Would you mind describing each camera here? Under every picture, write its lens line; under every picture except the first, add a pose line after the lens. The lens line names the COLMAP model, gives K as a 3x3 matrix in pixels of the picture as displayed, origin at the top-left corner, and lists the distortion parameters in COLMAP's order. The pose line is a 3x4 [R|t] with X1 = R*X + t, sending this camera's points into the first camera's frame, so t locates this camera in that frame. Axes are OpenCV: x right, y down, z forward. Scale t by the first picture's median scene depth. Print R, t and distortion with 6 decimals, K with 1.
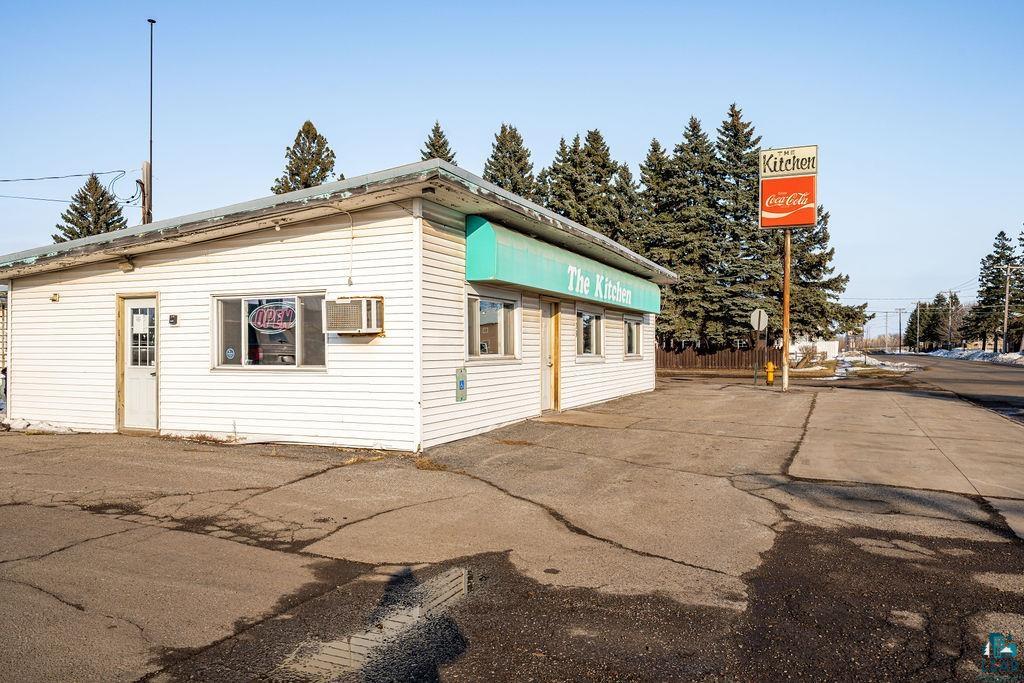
lens RADIAL K [[705.6, 0, 510.6], [0, 705.6, 343.1], [0, 0, 1]] dist [-0.013062, -0.000170]
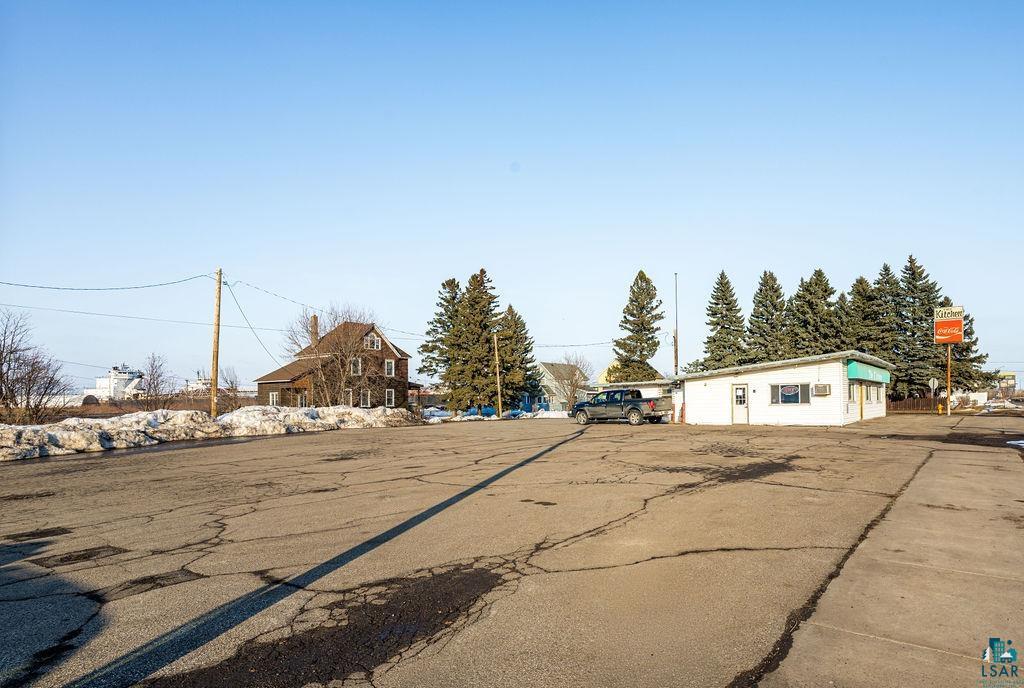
lens RADIAL K [[652.0, 0, 539.1], [0, 652.0, 396.0], [0, 0, 1]] dist [0.002994, -0.001454]
pose [[0.983464, -0.016008, -0.180394, -0.299981], [0.015122, 0.999866, -0.006287, -0.001603], [0.180471, 0.003455, 0.983574, -0.741993]]
